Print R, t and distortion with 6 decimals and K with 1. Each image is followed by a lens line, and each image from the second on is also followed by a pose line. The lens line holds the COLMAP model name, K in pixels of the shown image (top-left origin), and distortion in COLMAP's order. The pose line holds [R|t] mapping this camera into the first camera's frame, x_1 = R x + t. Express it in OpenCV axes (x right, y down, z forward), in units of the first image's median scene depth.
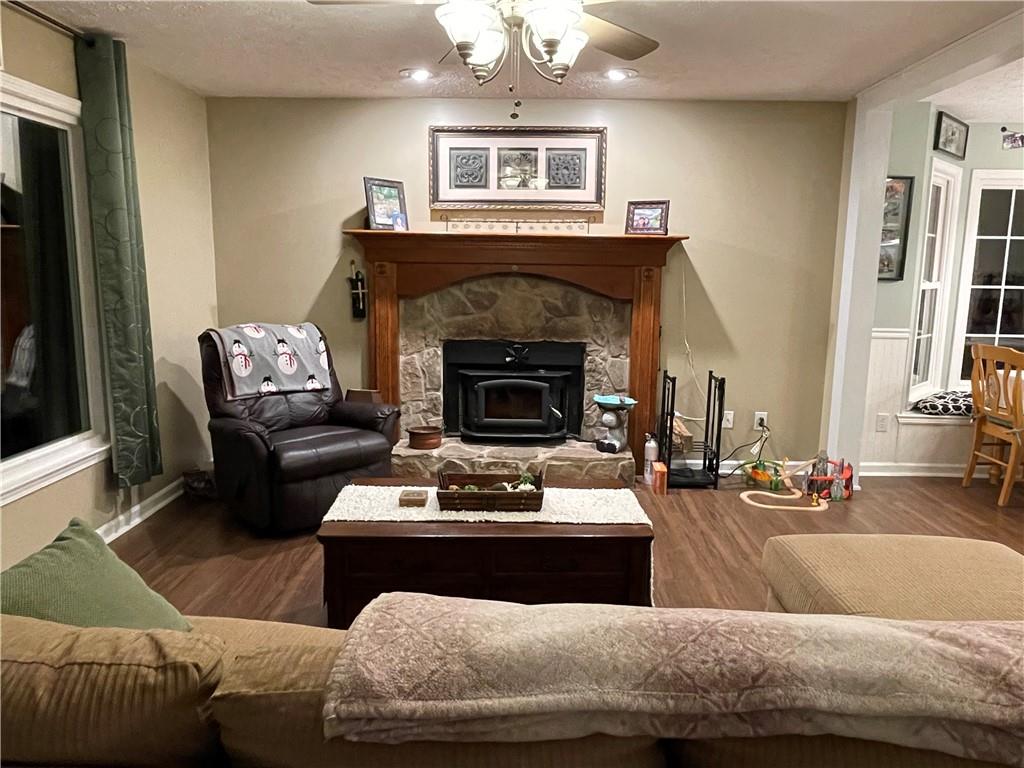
lens RADIAL K [[708.3, 0, 511.6], [0, 708.3, 379.6], [0, 0, 1]] dist [0.003727, -0.007000]
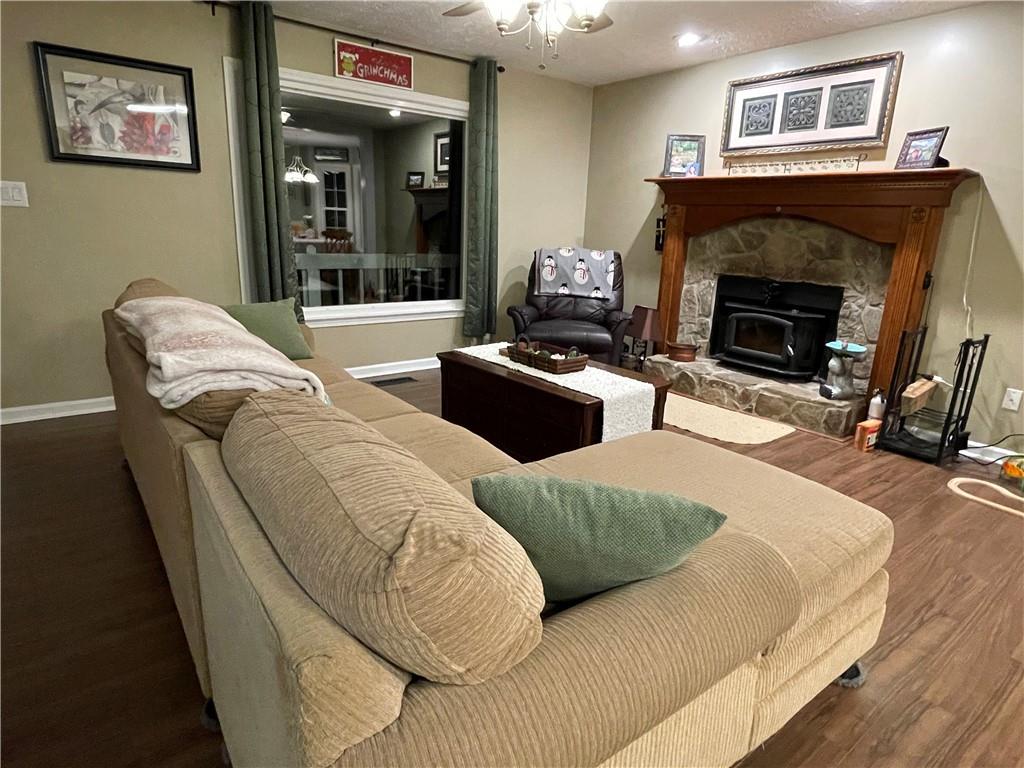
lens RADIAL K [[590.3, 0, 511.9], [0, 590.3, 388.2], [0, 0, 1]] dist [-0.006201, -0.000612]
pose [[0.621729, 0.220711, -0.751491, 0.478104], [-0.155105, 0.975168, 0.158081, 0.027162], [0.767721, 0.018276, 0.640524, 0.128415]]
